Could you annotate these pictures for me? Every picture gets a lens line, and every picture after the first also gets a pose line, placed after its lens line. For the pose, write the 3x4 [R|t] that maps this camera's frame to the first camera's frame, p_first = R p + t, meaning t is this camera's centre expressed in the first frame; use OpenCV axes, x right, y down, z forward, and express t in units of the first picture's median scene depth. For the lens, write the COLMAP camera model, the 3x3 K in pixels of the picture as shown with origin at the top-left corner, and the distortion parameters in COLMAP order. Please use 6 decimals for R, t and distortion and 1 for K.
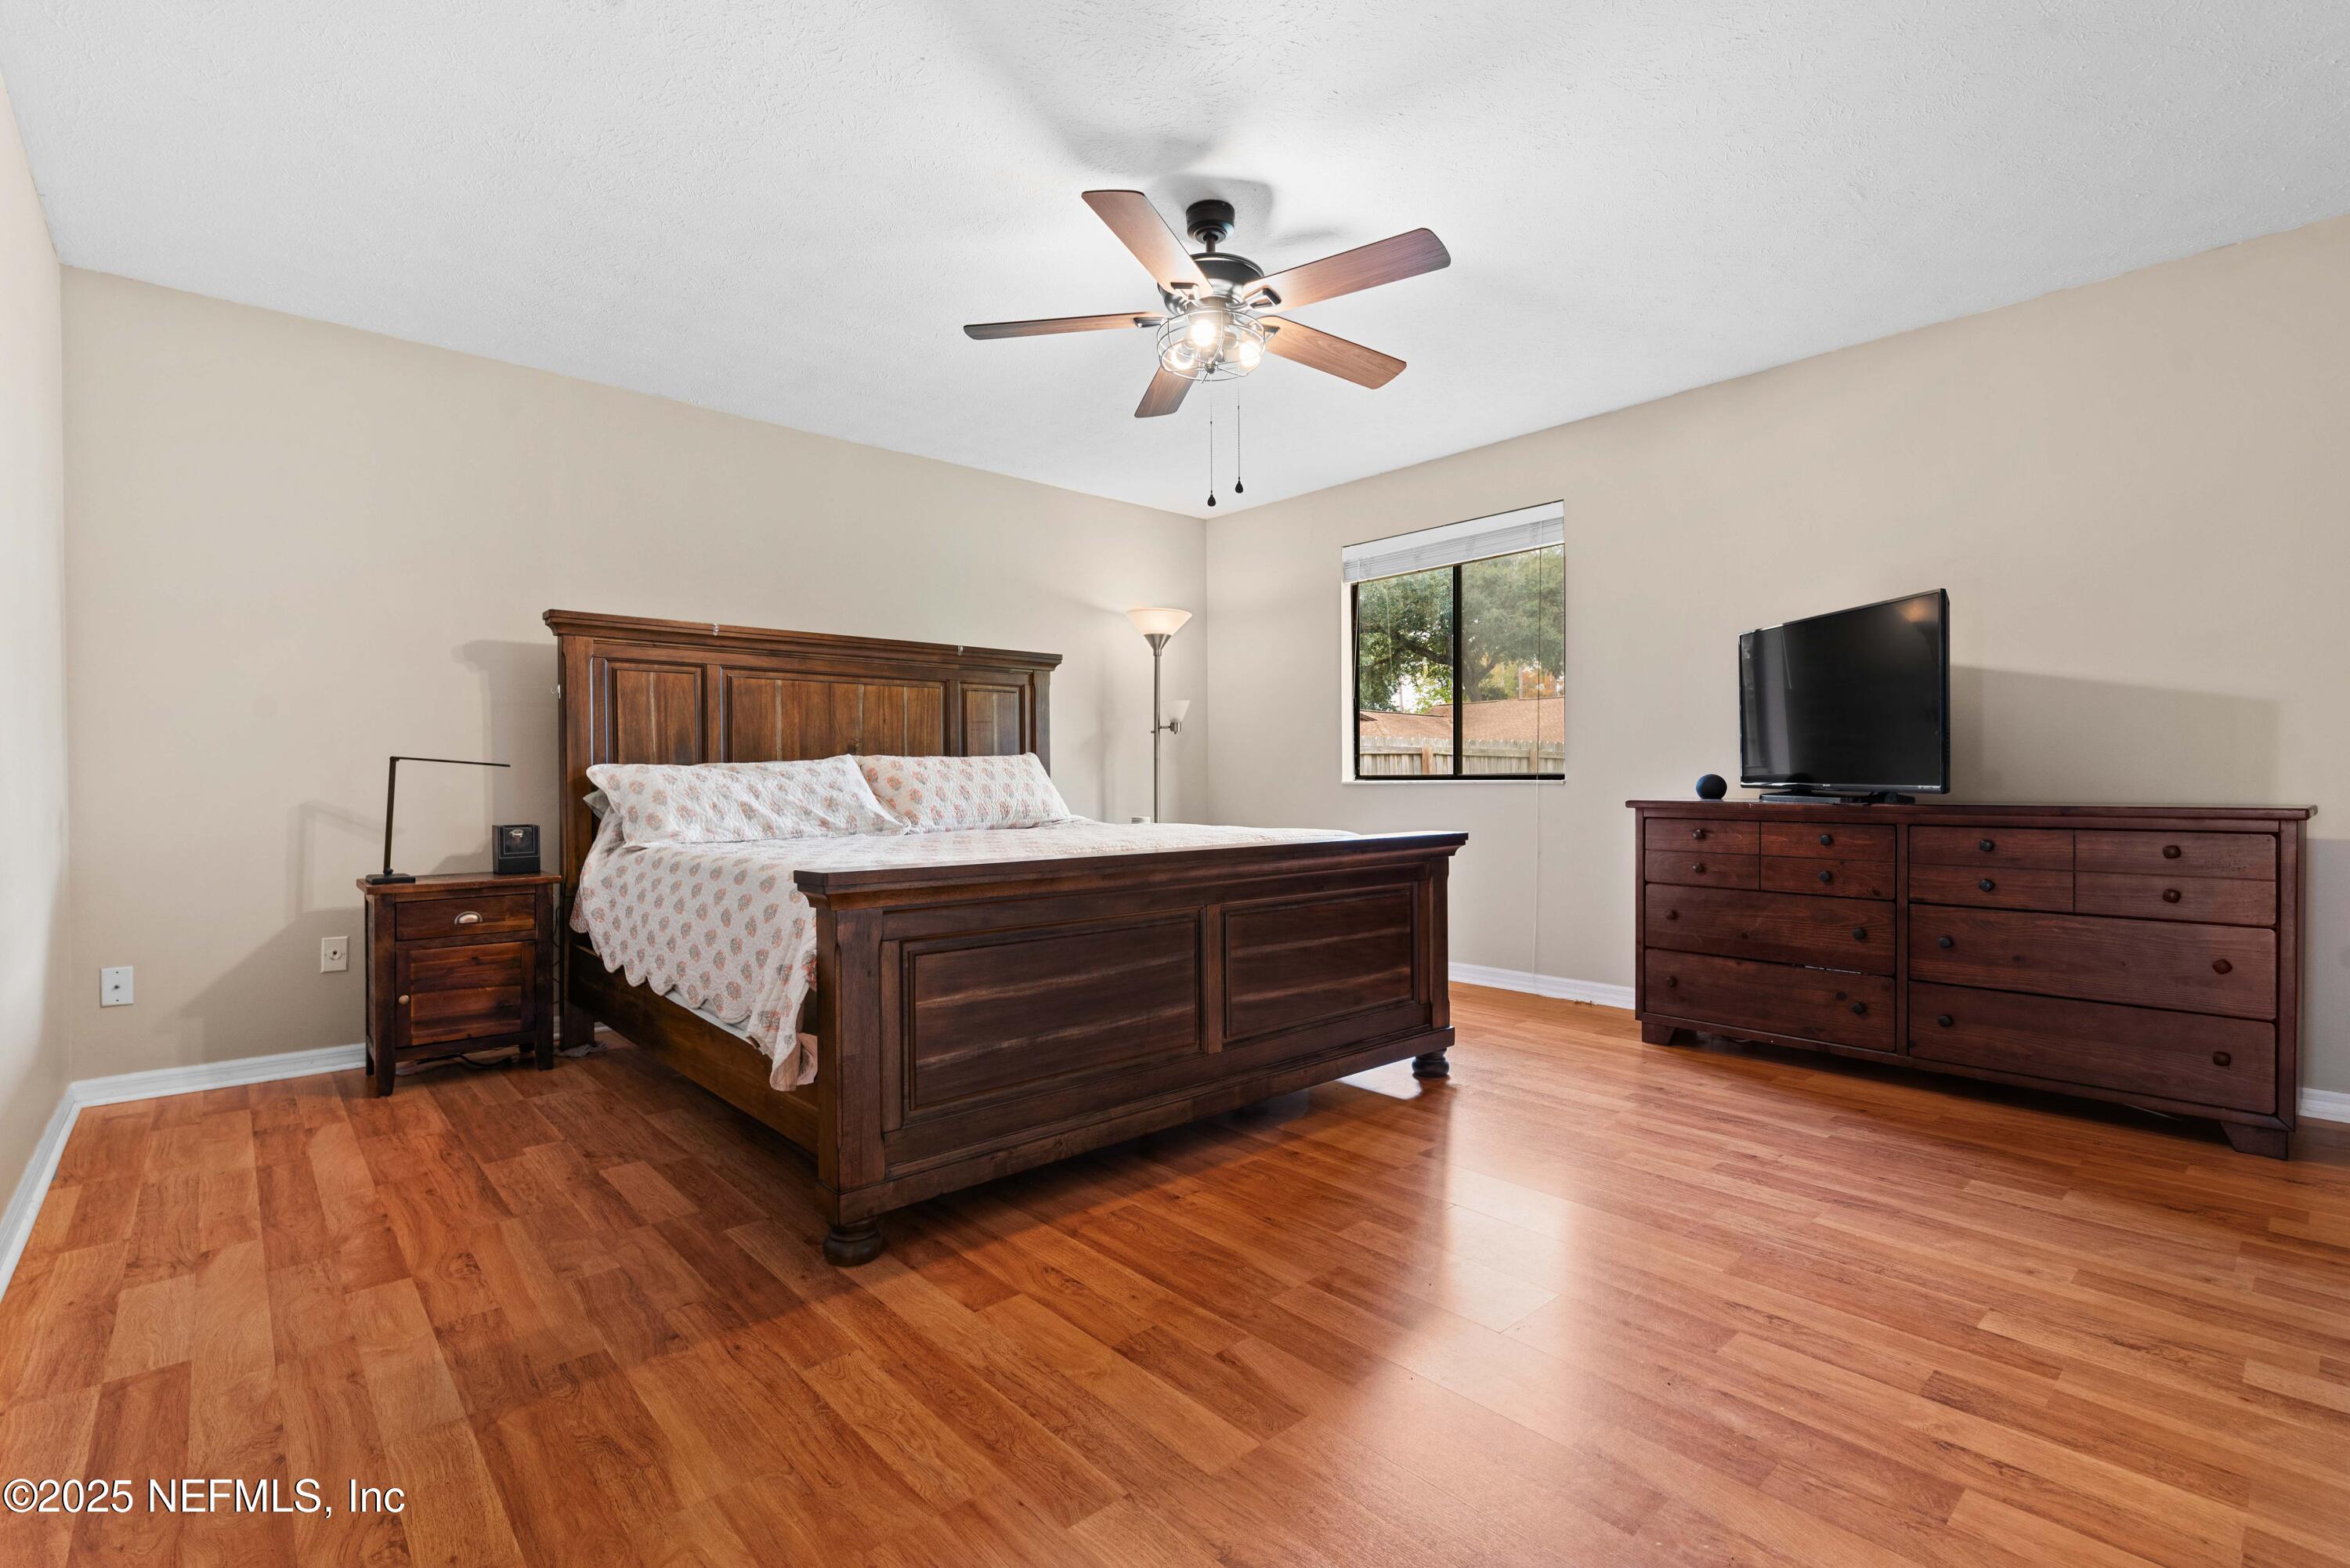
lens RADIAL K [[1068.2, 0, 1175.0], [0, 1068.2, 784.0], [0, 0, 1]] dist [0.073687, -0.000114]
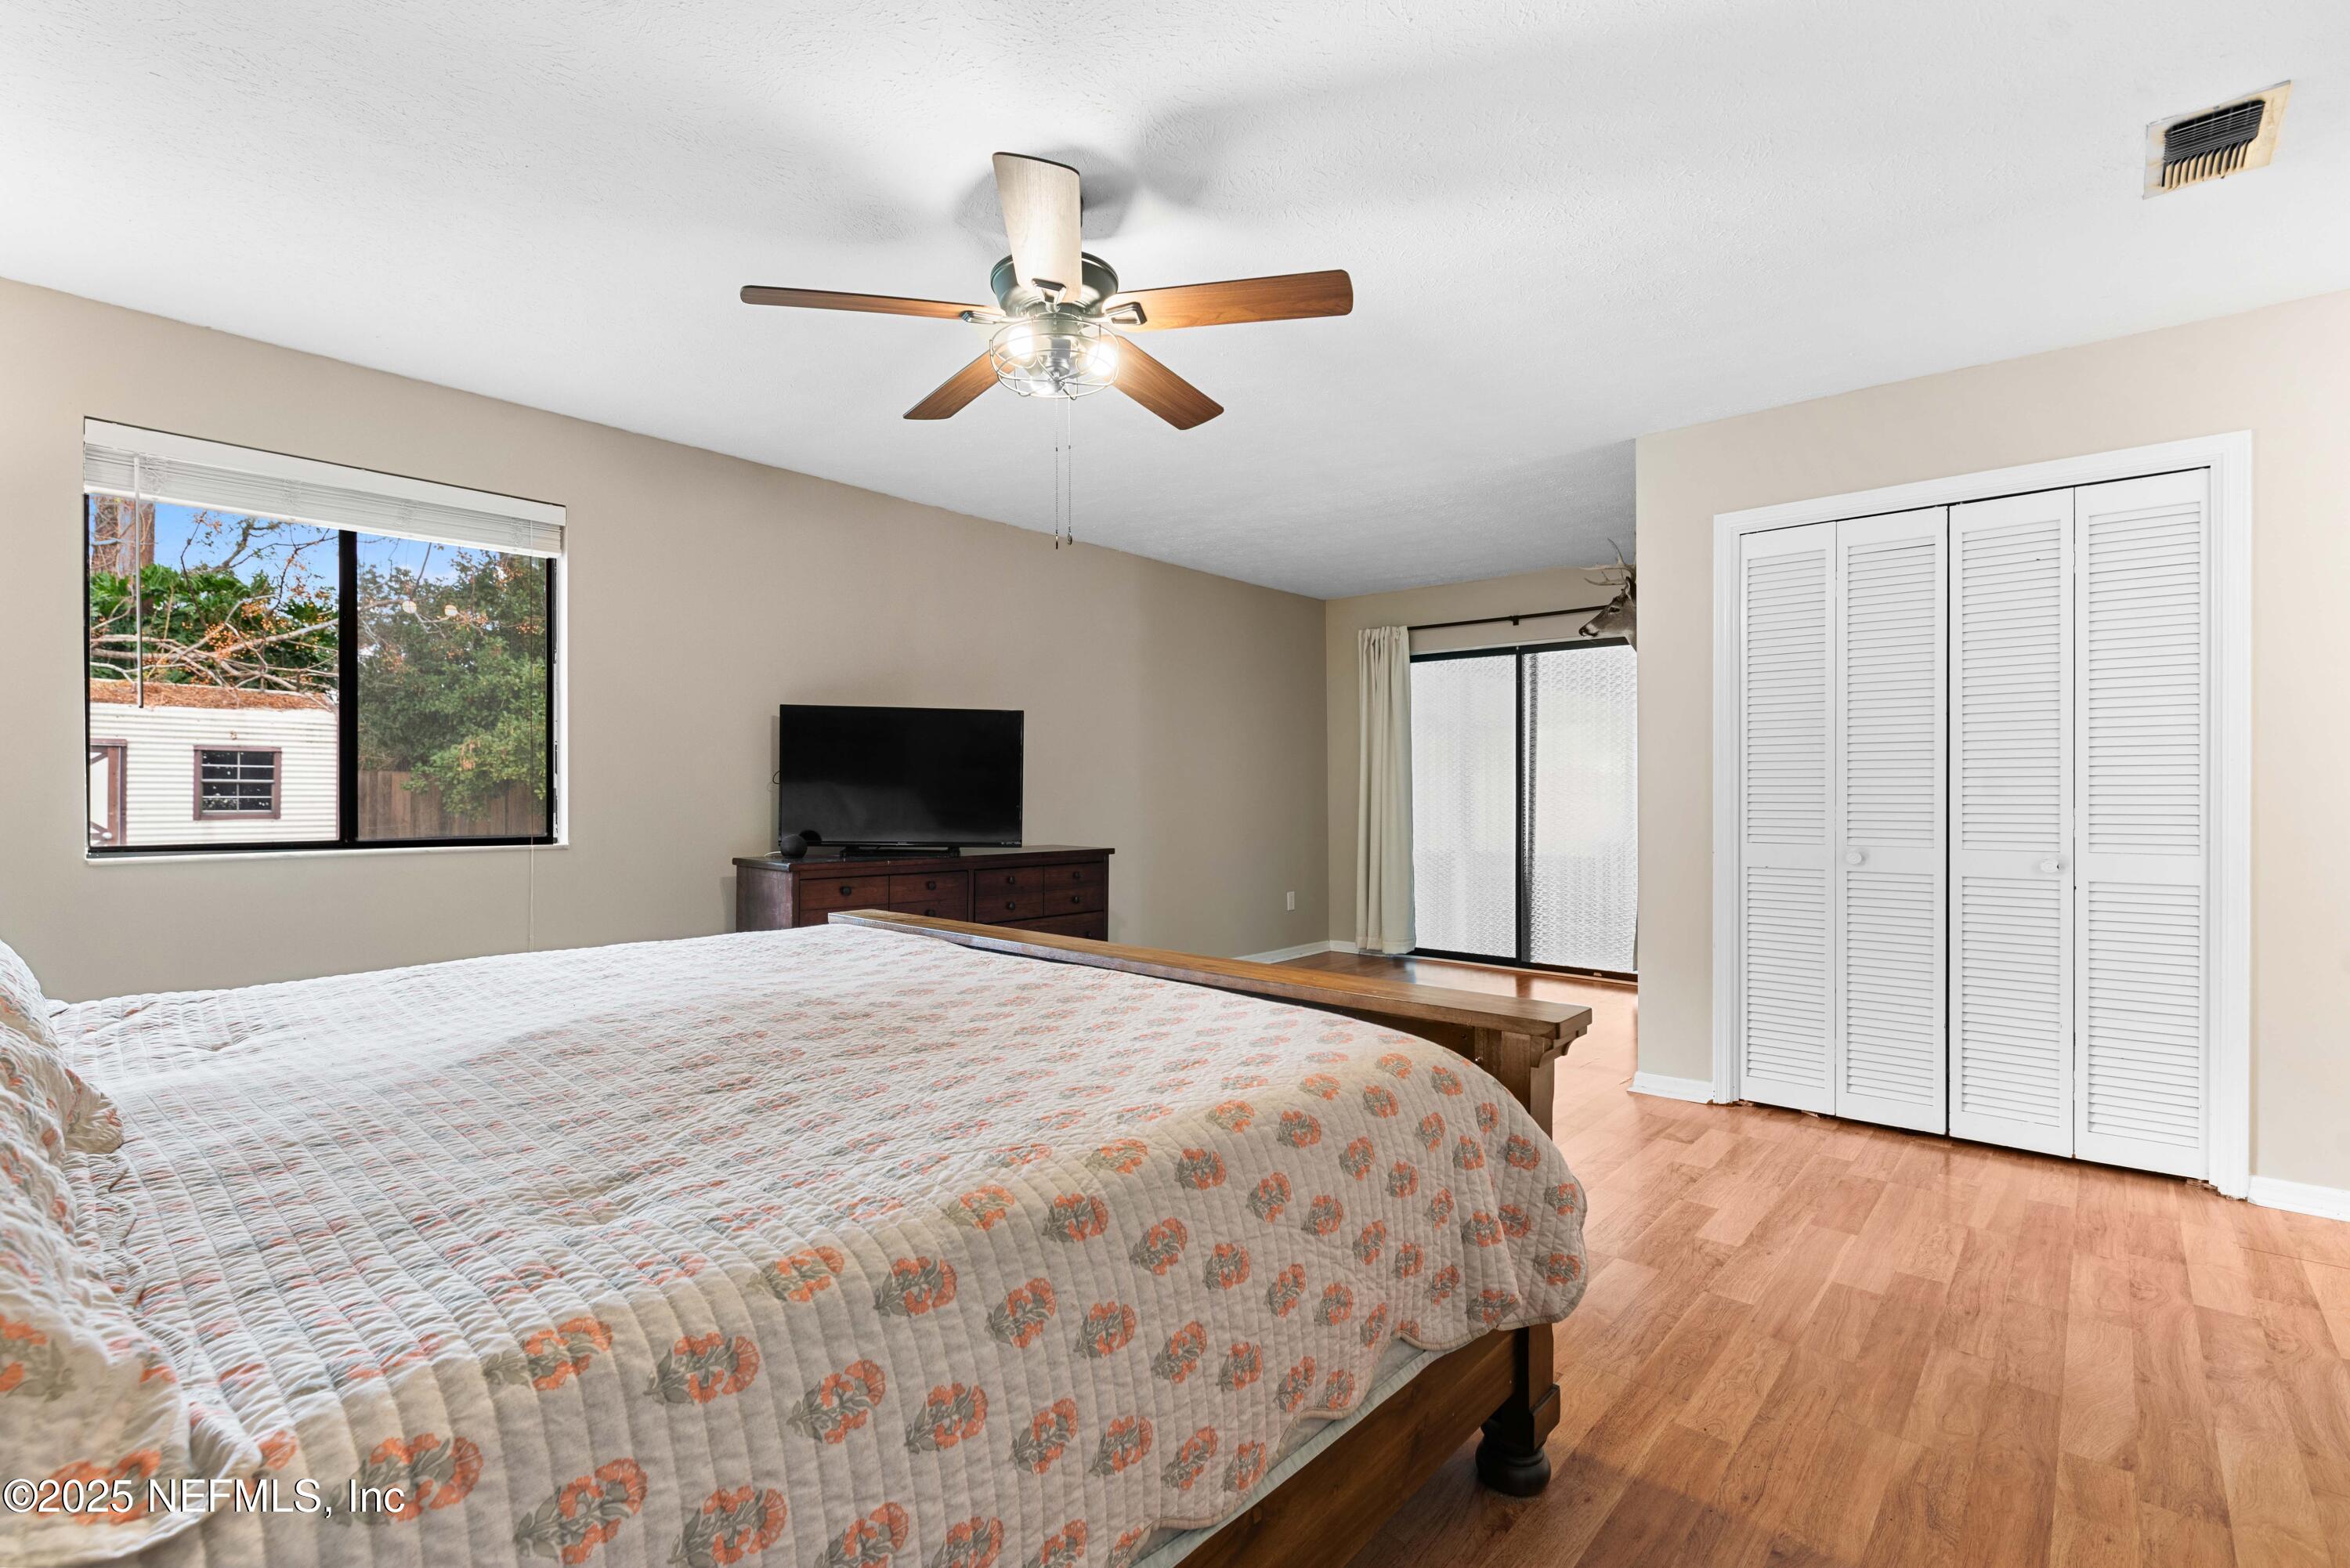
lens RADIAL K [[1075.8, 0, 1109.6], [0, 1075.8, 781.6], [0, 0, 1]] dist [0.023140, 0.000758]
pose [[-0.100716, 0.012443, 0.994837, -0.778849], [-0.003848, 0.999909, -0.012896, -0.062302], [-0.994908, -0.005127, -0.100659, 0.985978]]
